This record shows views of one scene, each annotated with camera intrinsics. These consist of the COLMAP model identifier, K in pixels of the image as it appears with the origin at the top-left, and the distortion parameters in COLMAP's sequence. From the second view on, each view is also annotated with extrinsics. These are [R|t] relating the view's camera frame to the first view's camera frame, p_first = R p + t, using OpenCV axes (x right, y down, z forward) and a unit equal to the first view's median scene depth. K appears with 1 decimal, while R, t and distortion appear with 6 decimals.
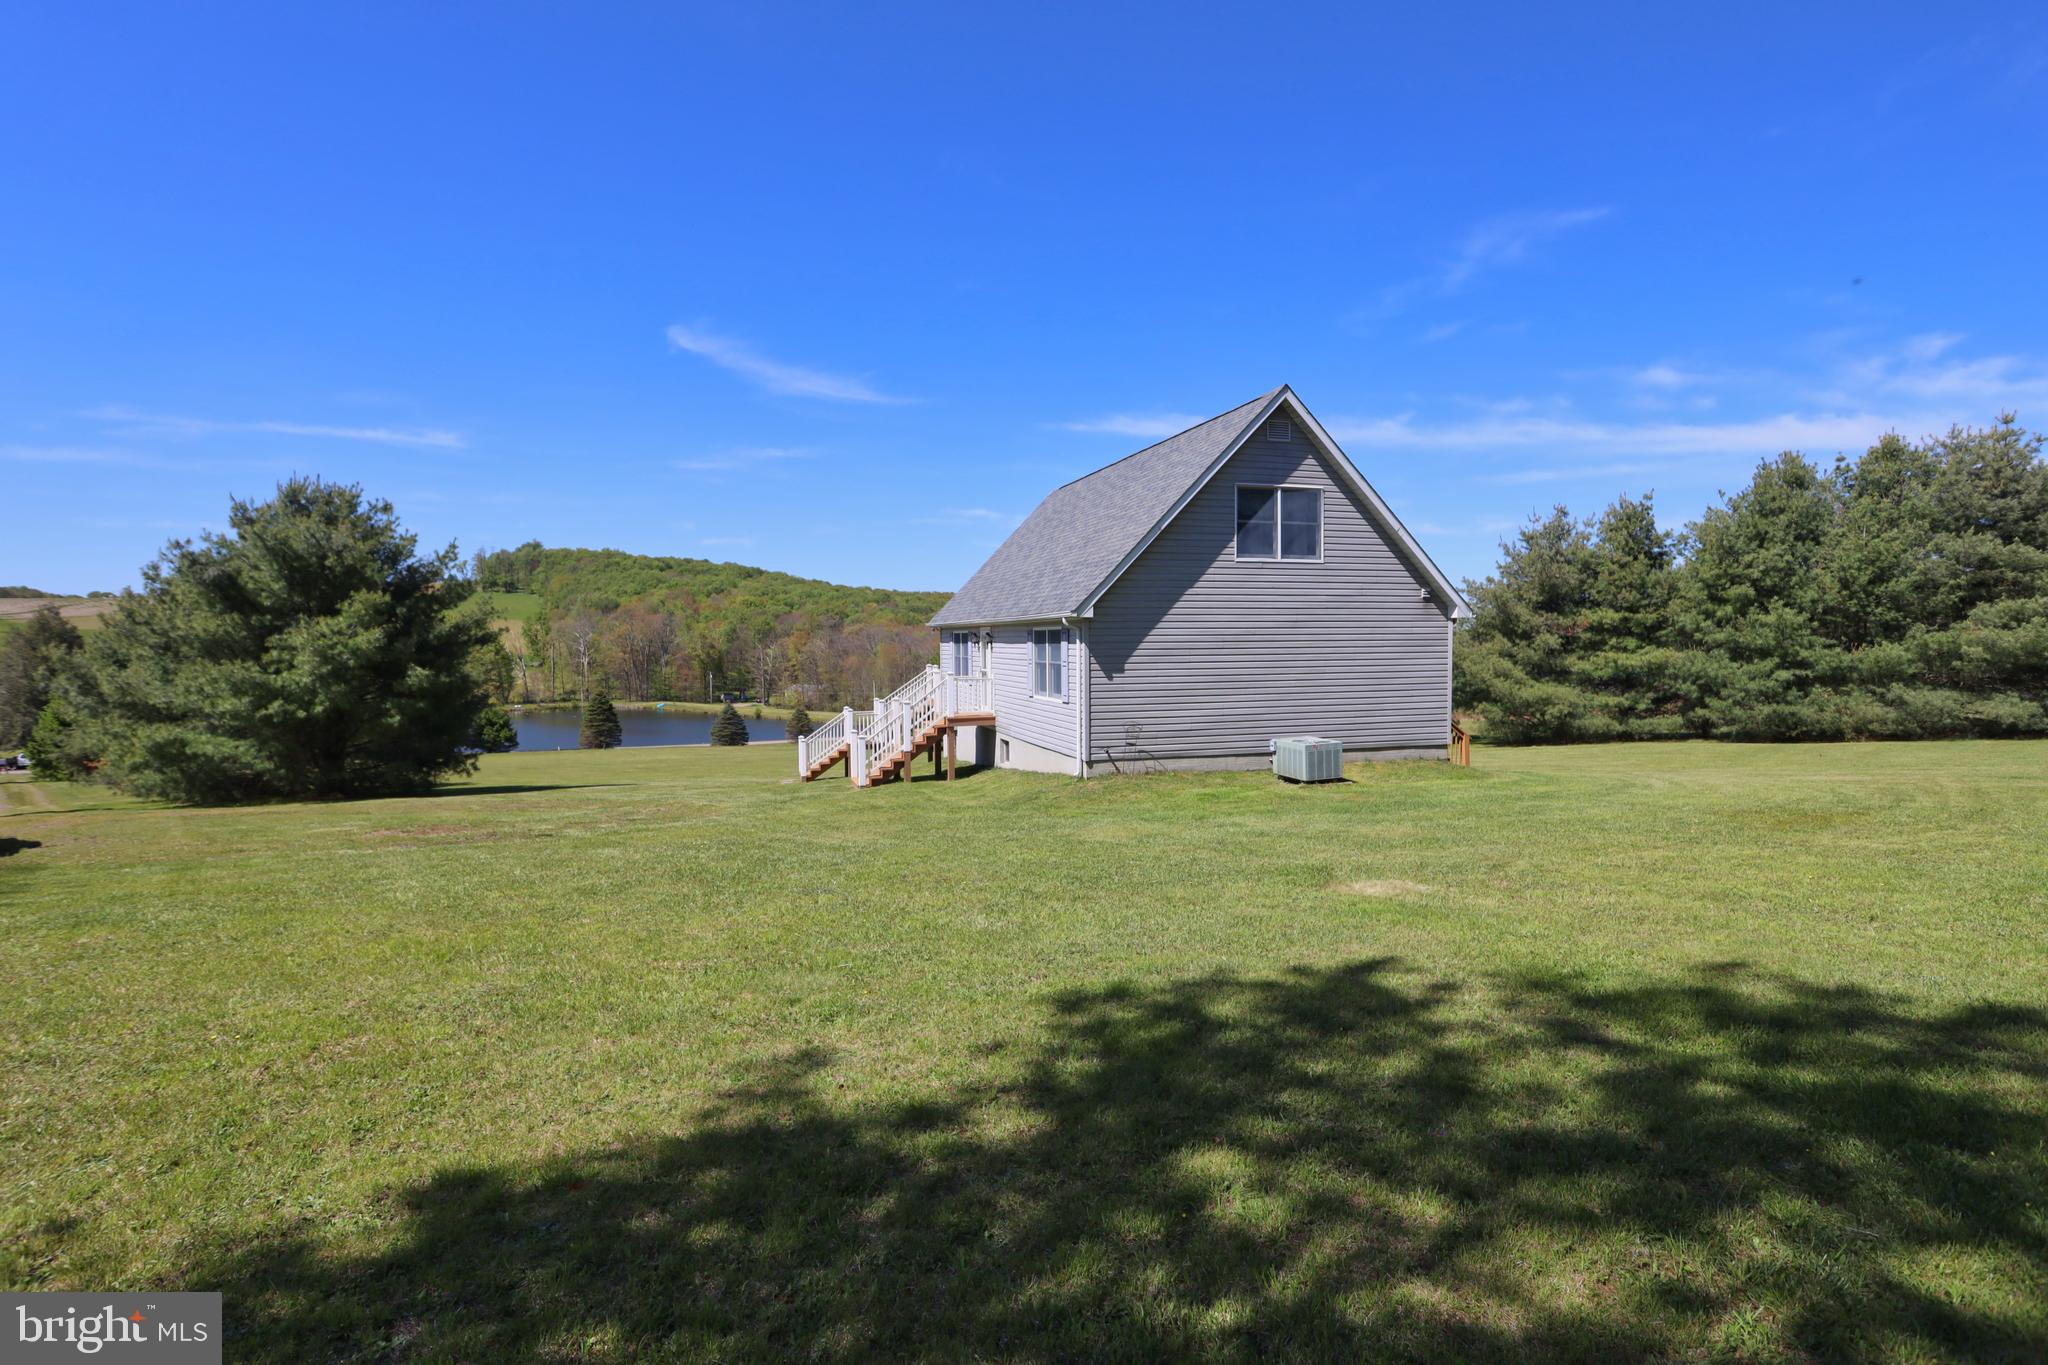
lens RADIAL K [[984.0, 0, 1014.1], [0, 984.0, 685.8], [0, 0, 1]] dist [-0.053740, 0.004366]
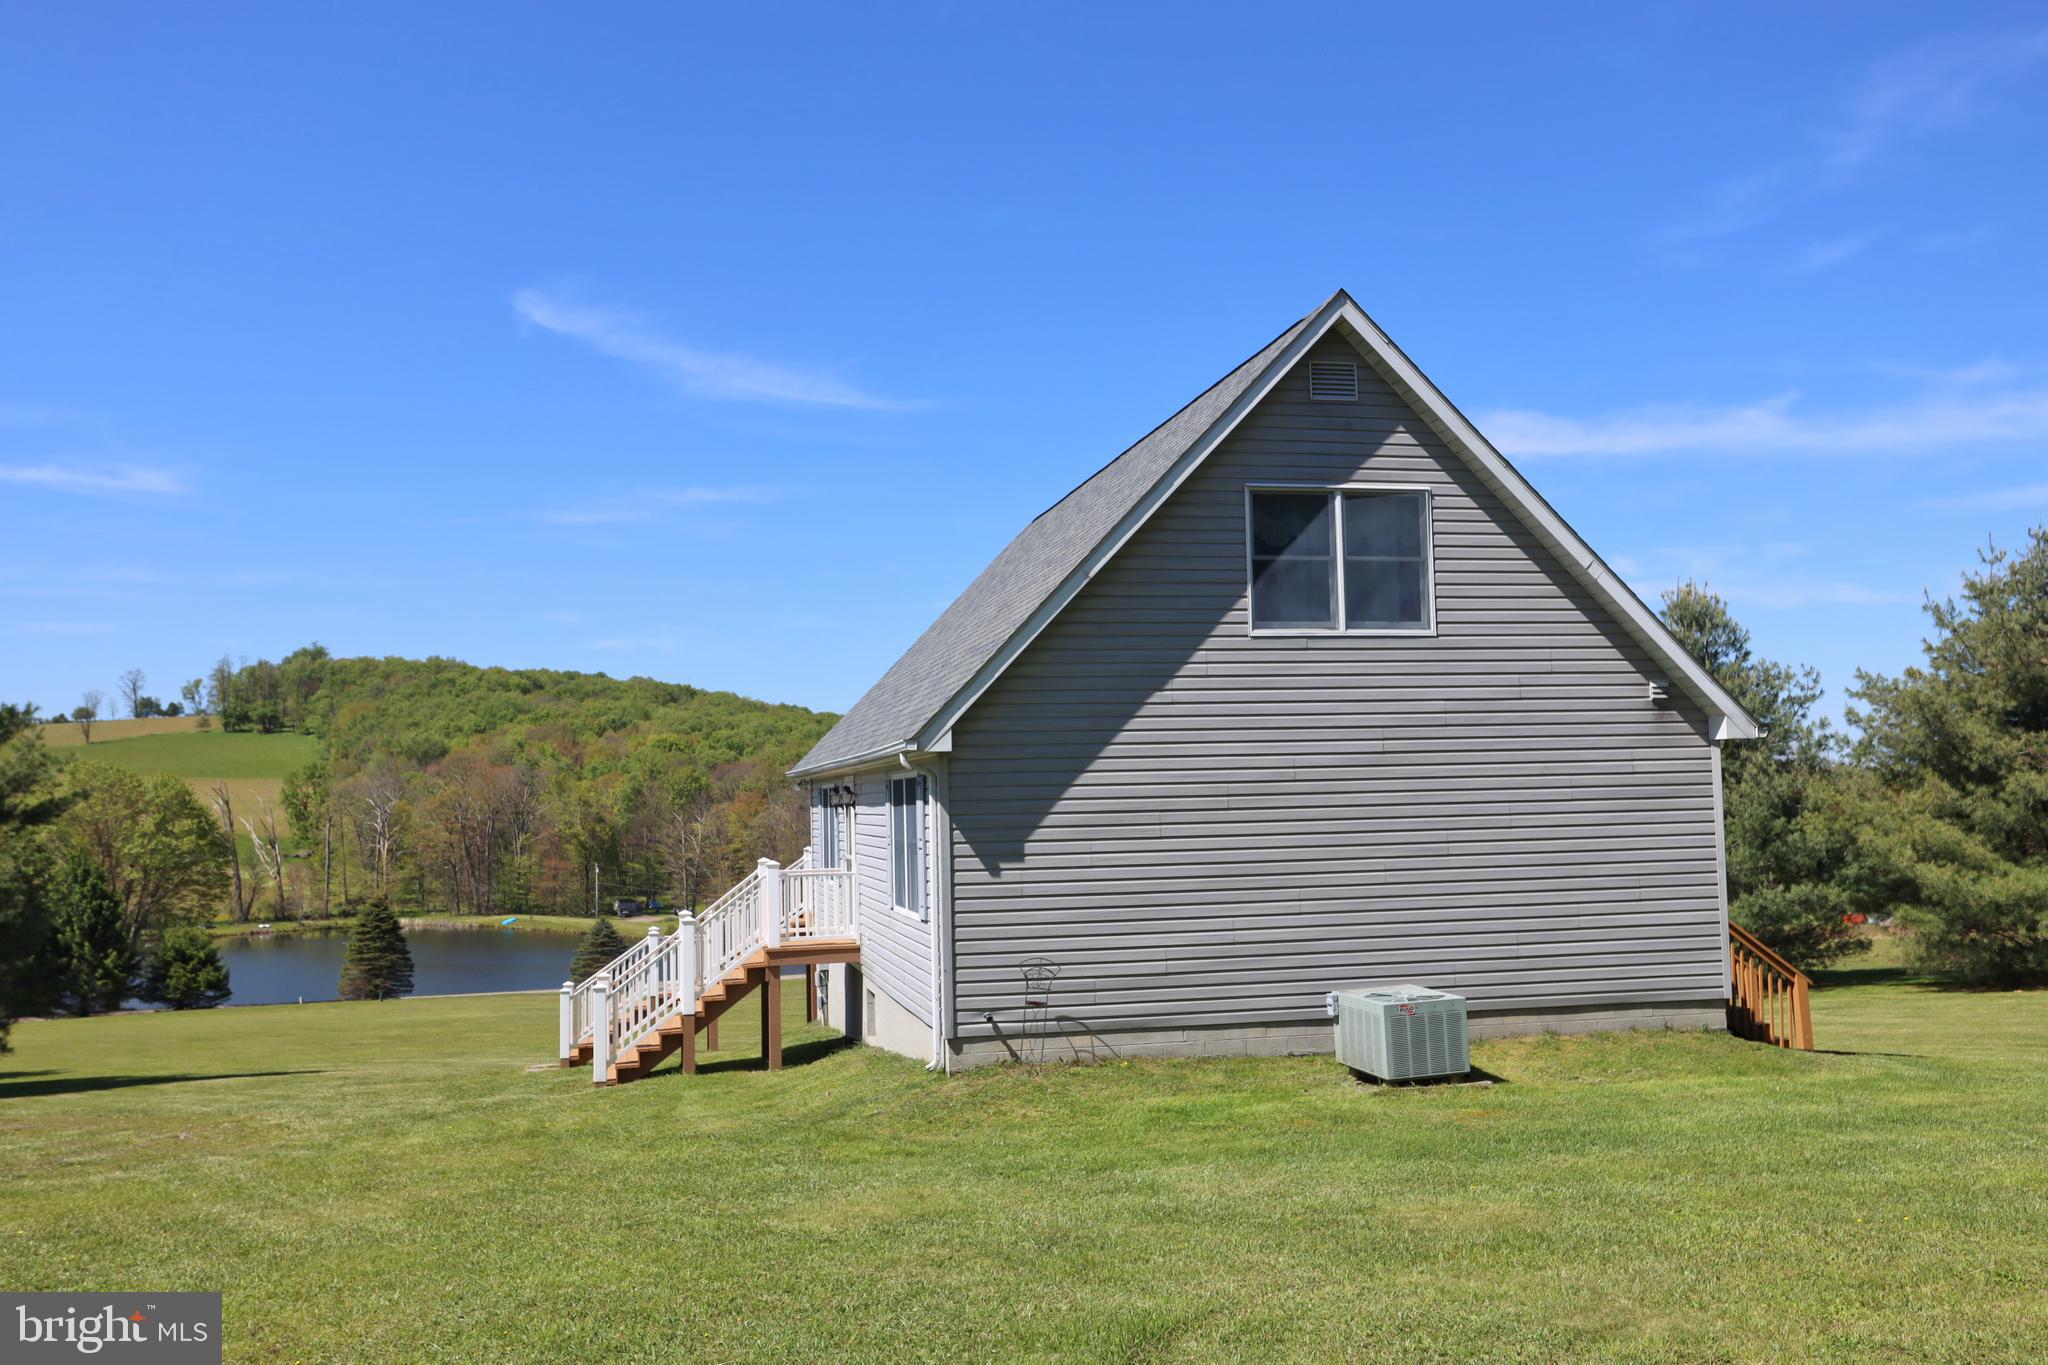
lens RADIAL K [[1684.1, 0, 1026.9], [0, 1684.1, 705.2], [0, 0, 1]] dist [-0.006104, 0.009765]
pose [[0.998194, -0.017340, -0.057520, 0.075806], [0.011262, 0.994476, -0.104360, -0.000983], [0.059012, 0.103524, 0.992875, 0.063745]]
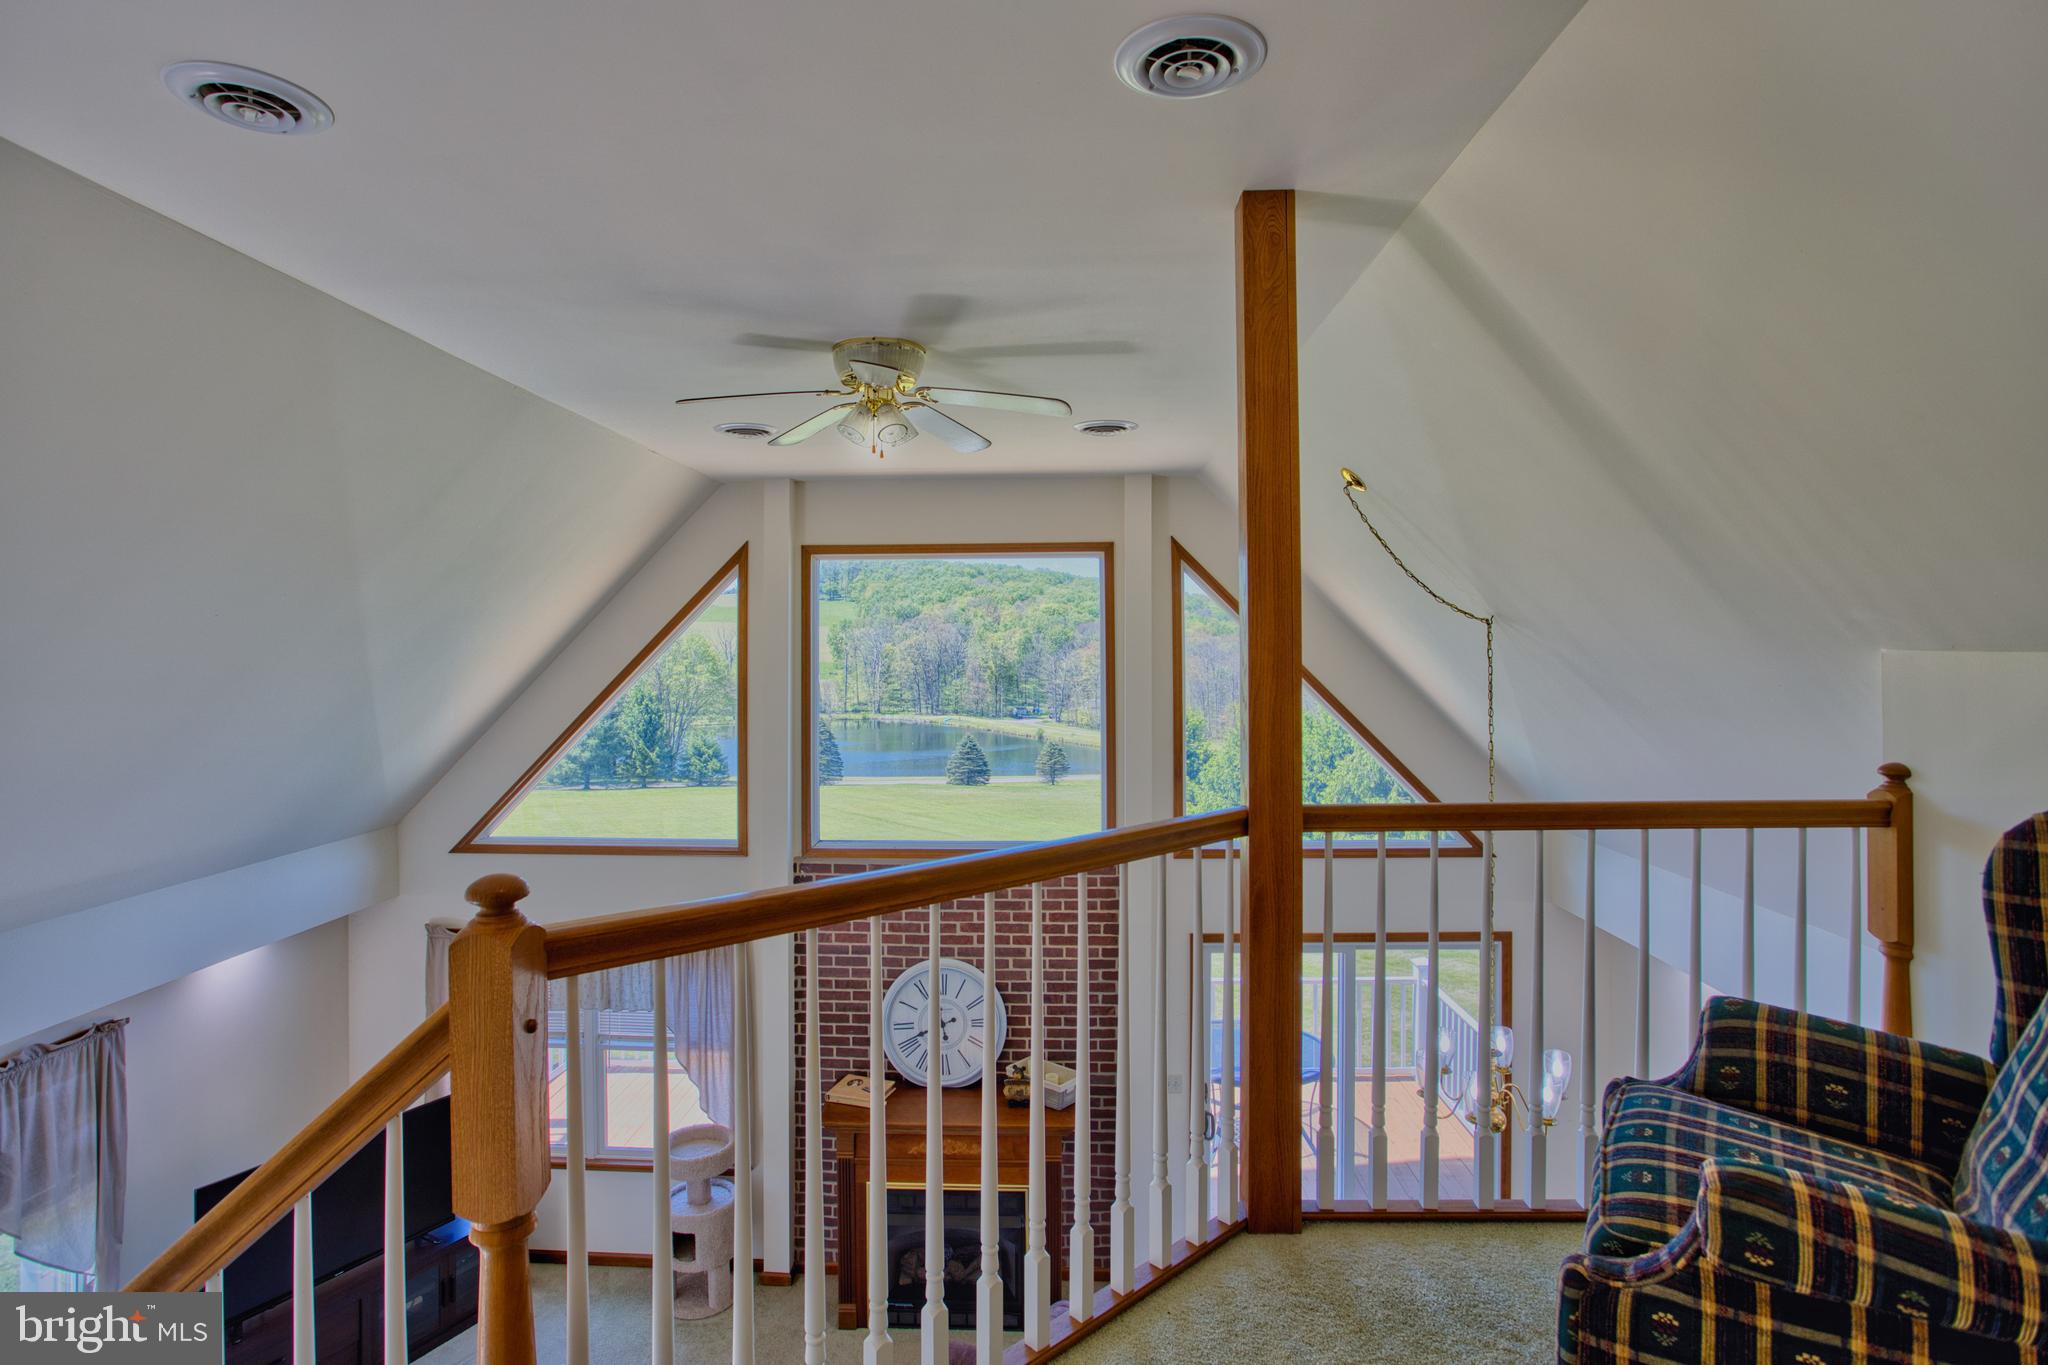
lens RADIAL K [[1030.3, 0, 977.2], [0, 1030.3, 611.2], [0, 0, 1]] dist [-0.062239, 0.008349]
pose [[0.939329, -0.004027, -0.342994, 0.100273], [-0.023919, 0.996728, -0.077209, -0.085998], [0.342183, 0.080729, 0.936159, 0.646632]]
